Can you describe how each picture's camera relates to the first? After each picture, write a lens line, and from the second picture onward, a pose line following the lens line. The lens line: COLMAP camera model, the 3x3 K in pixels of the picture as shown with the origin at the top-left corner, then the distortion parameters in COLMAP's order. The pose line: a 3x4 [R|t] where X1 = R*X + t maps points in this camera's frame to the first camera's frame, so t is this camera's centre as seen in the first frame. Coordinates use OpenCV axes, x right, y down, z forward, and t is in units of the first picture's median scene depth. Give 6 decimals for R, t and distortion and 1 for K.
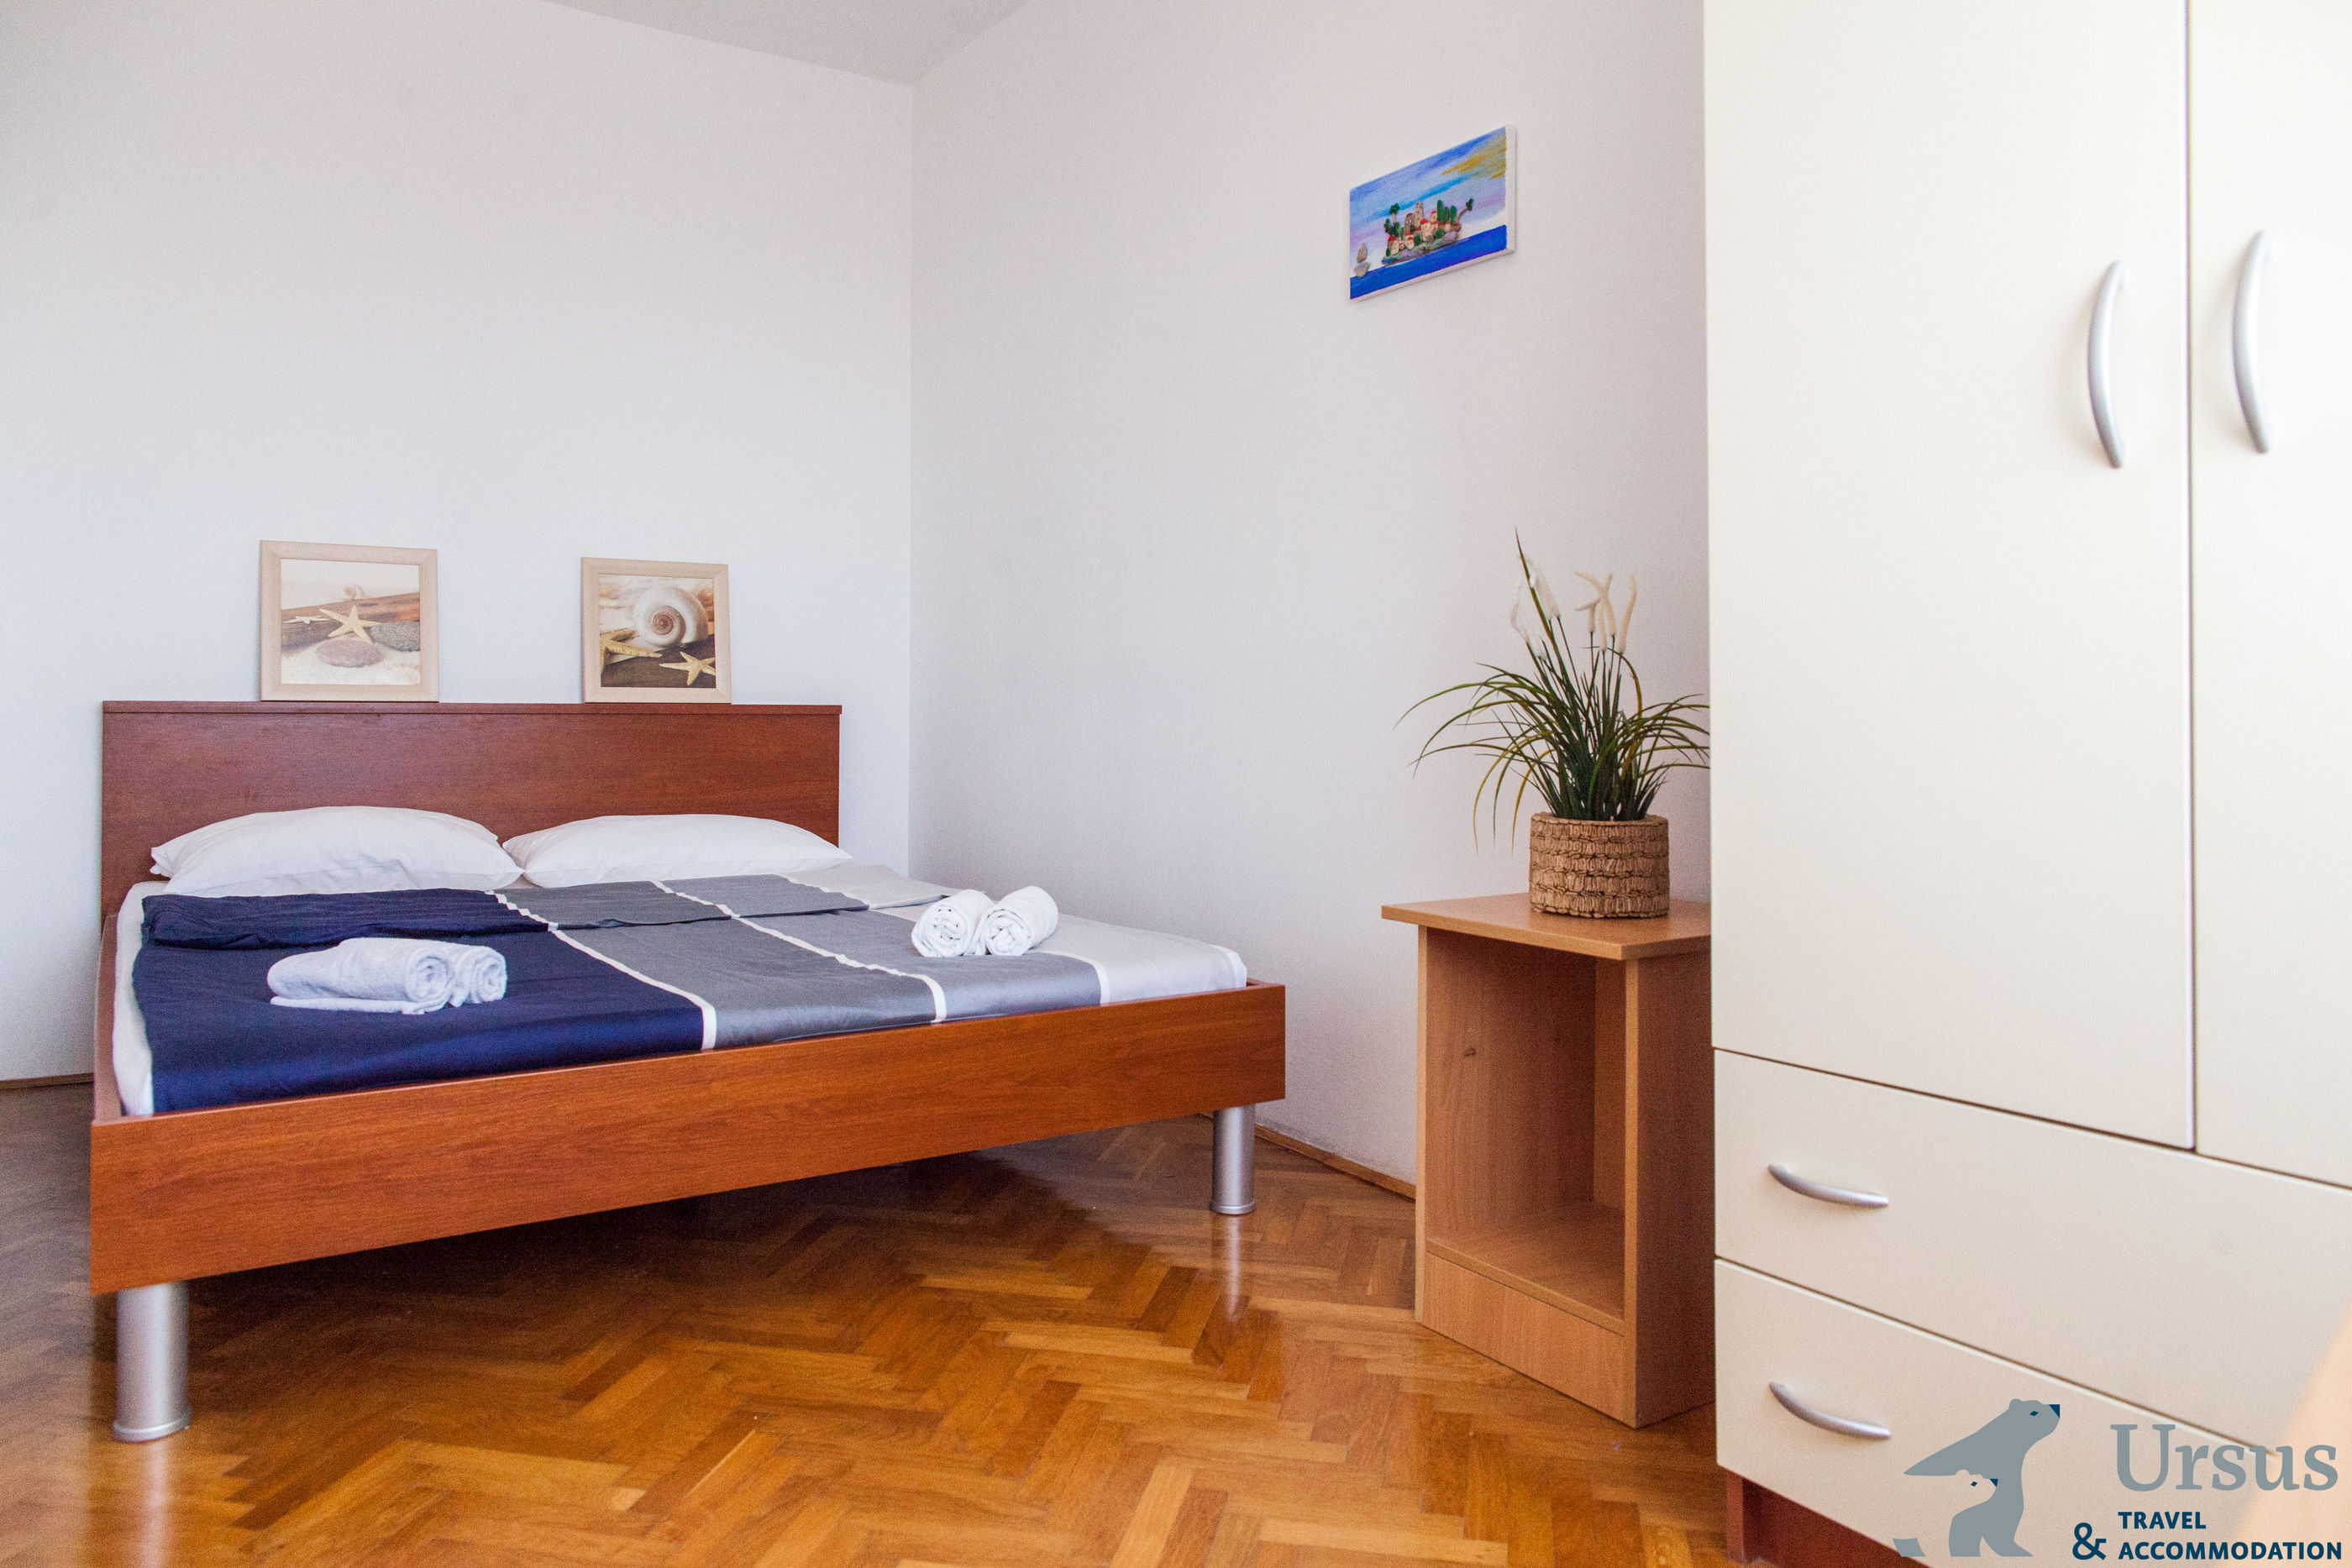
lens RADIAL K [[1629.7, 0, 1191.8], [0, 1629.7, 725.5], [0, 0, 1]] dist [-0.005911, 0.004554]
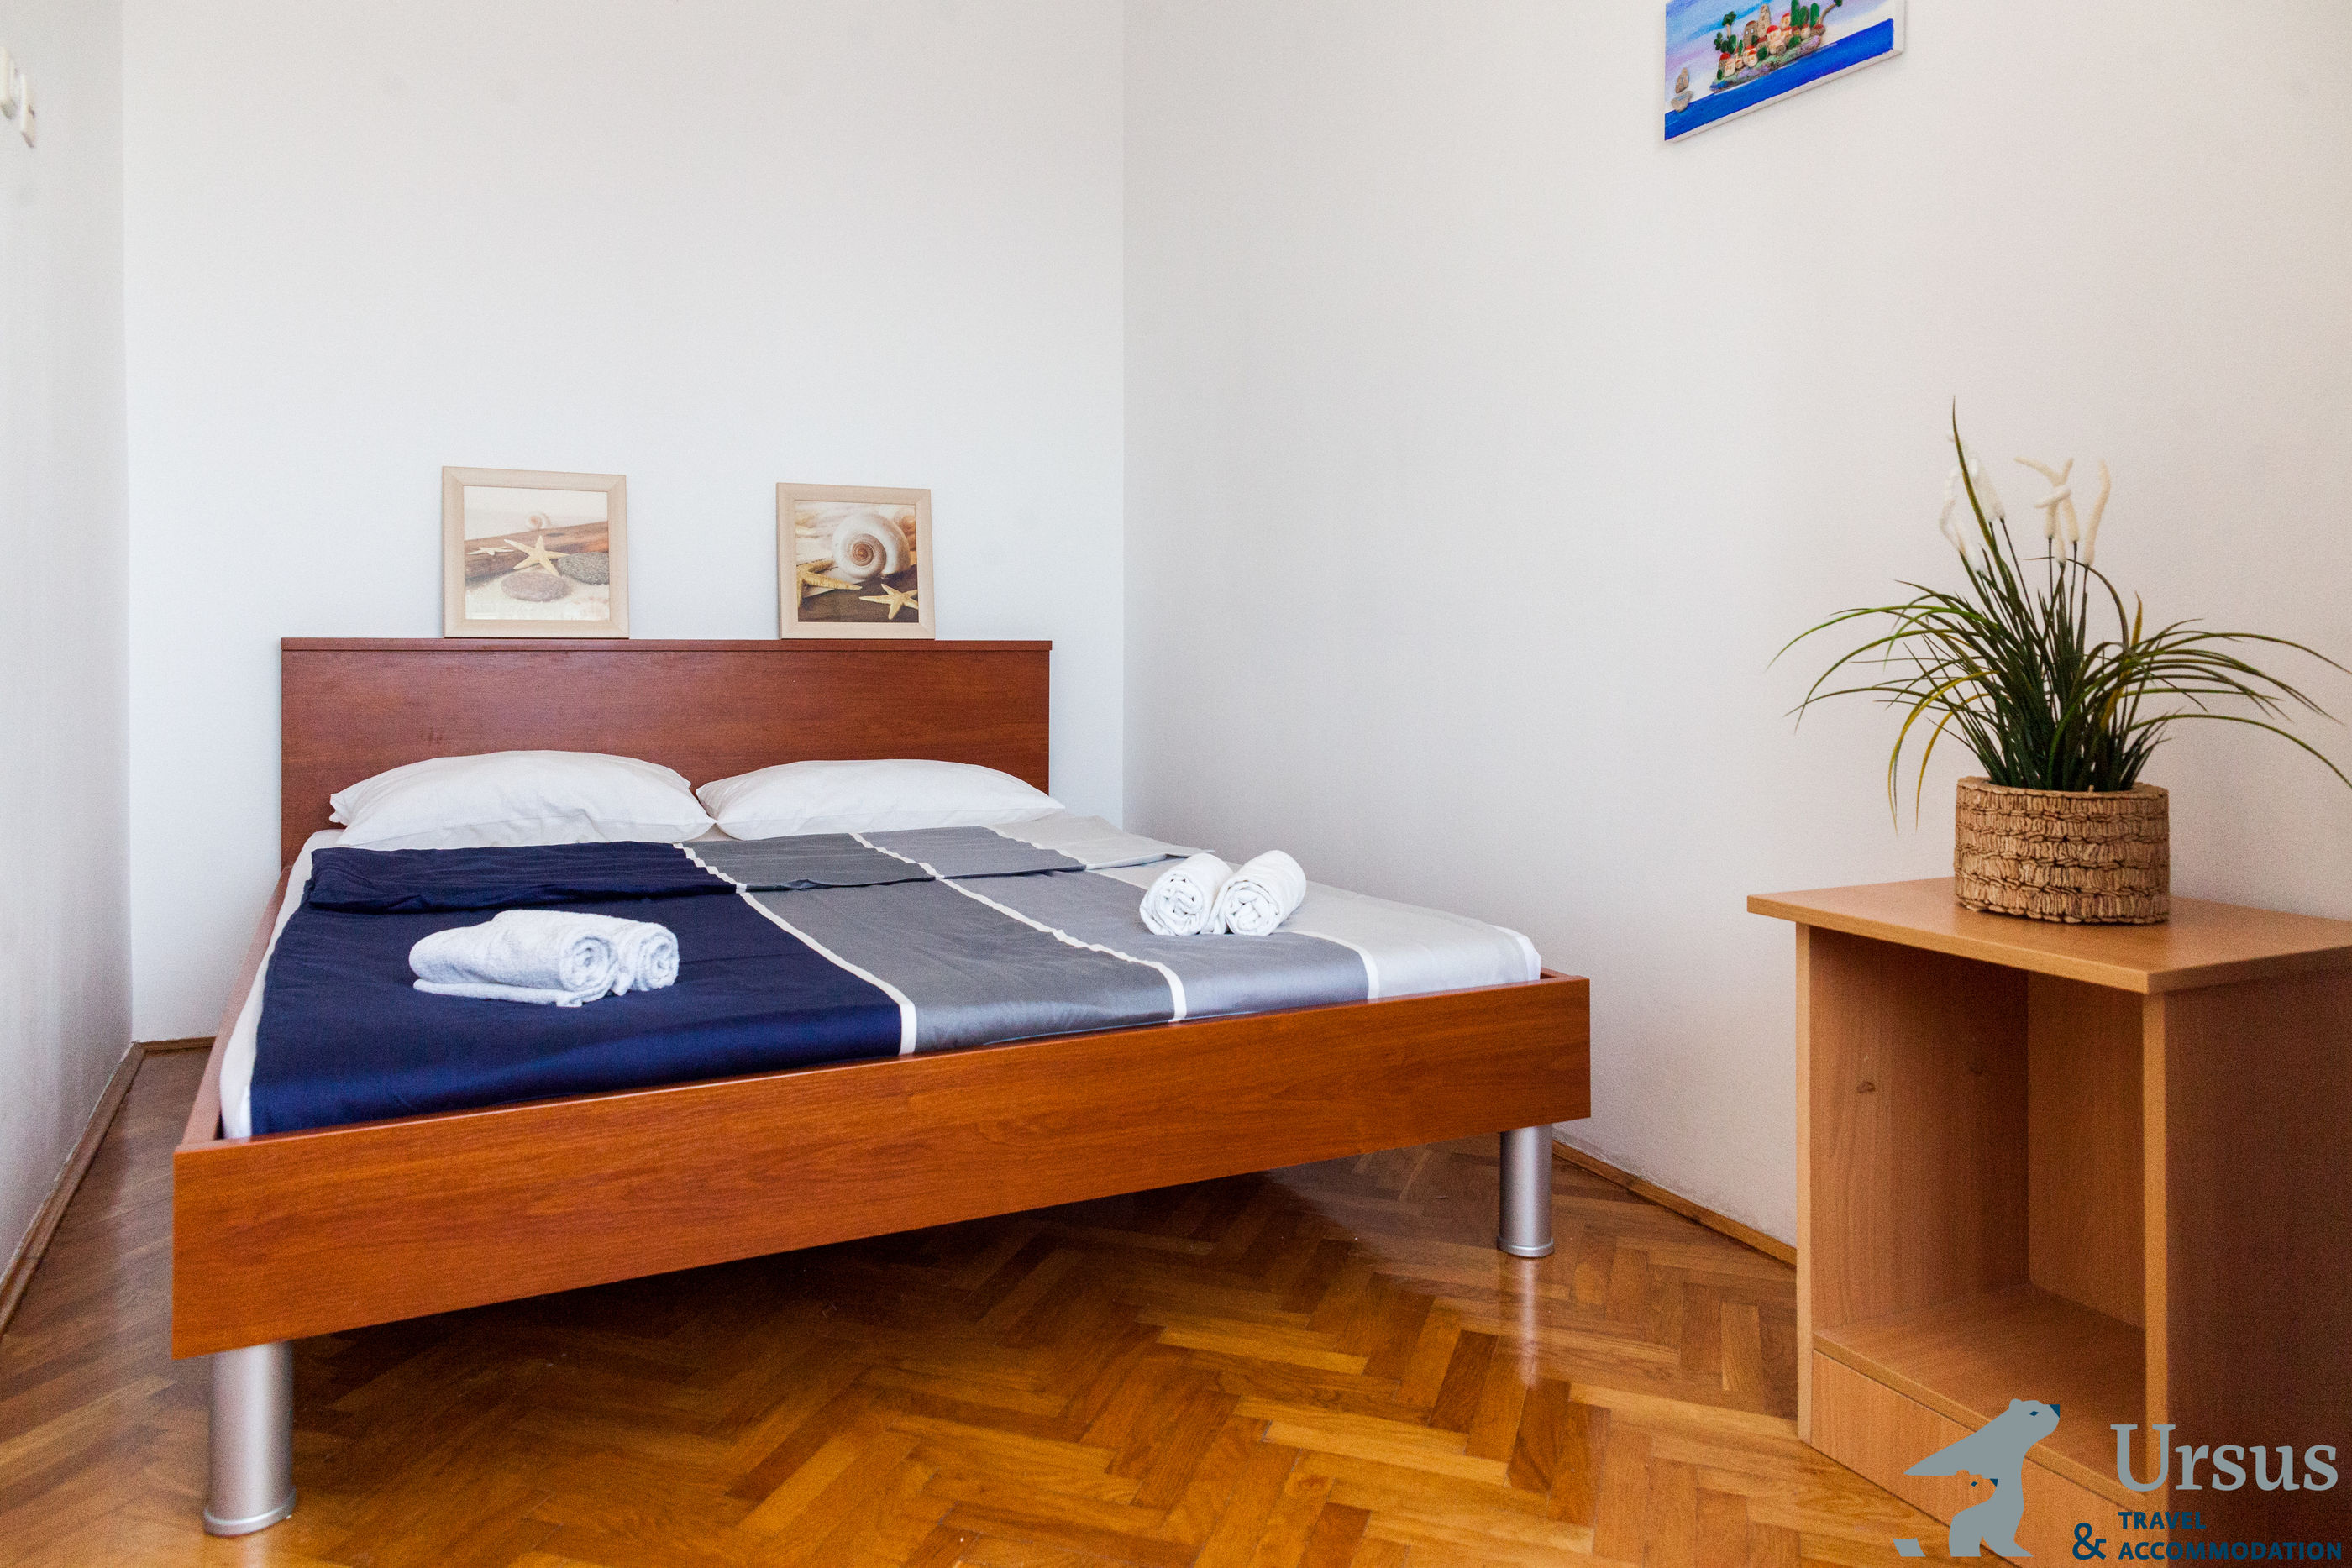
lens RADIAL K [[1621.8, 0, 1168.5], [0, 1621.8, 685.0], [0, 0, 1]] dist [0.068729, -0.003503]
pose [[0.991055, -0.000637, -0.133451, -0.044394], [0.002705, 0.999879, 0.015317, -0.001899], [0.133425, -0.015541, 0.990937, 0.162563]]
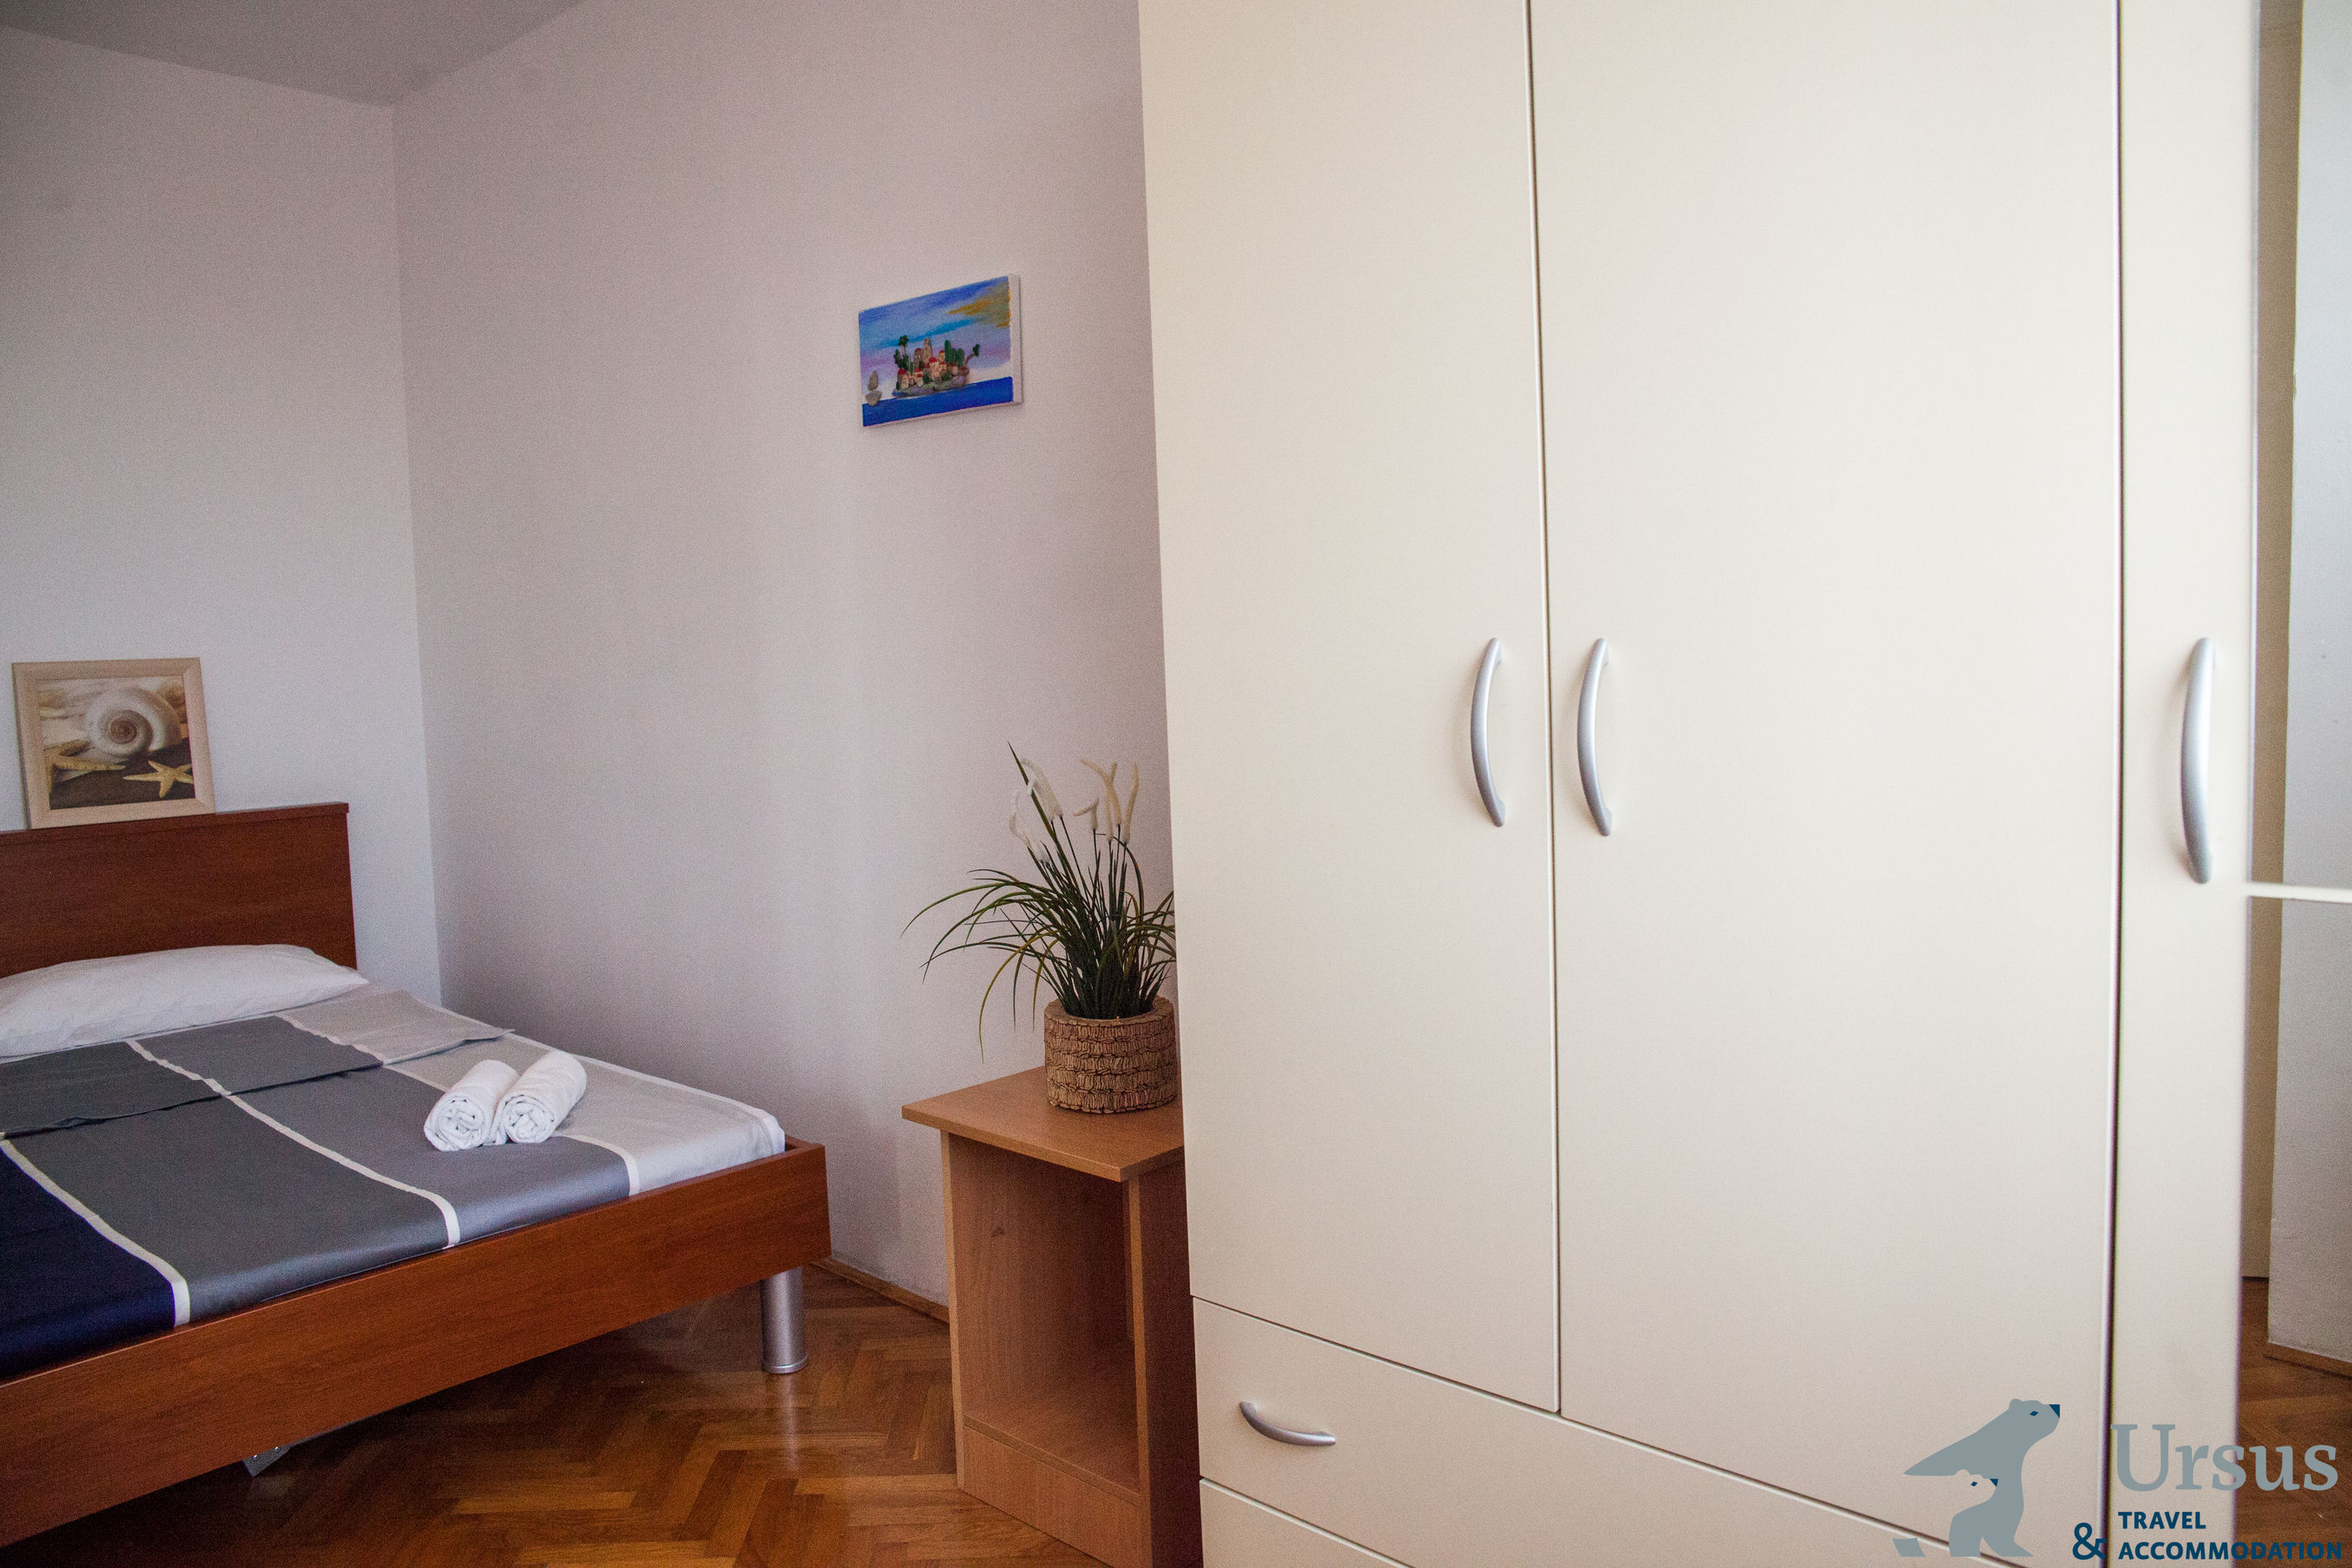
lens RADIAL K [[1690.6, 0, 1209.0], [0, 1690.6, 776.9], [0, 0, 1]] dist [-0.106762, 0.108672]
pose [[0.969109, -0.050523, 0.241401, 0.050750], [0.031703, 0.996192, 0.081222, -0.144321], [-0.244586, -0.071060, 0.967020, -0.030191]]
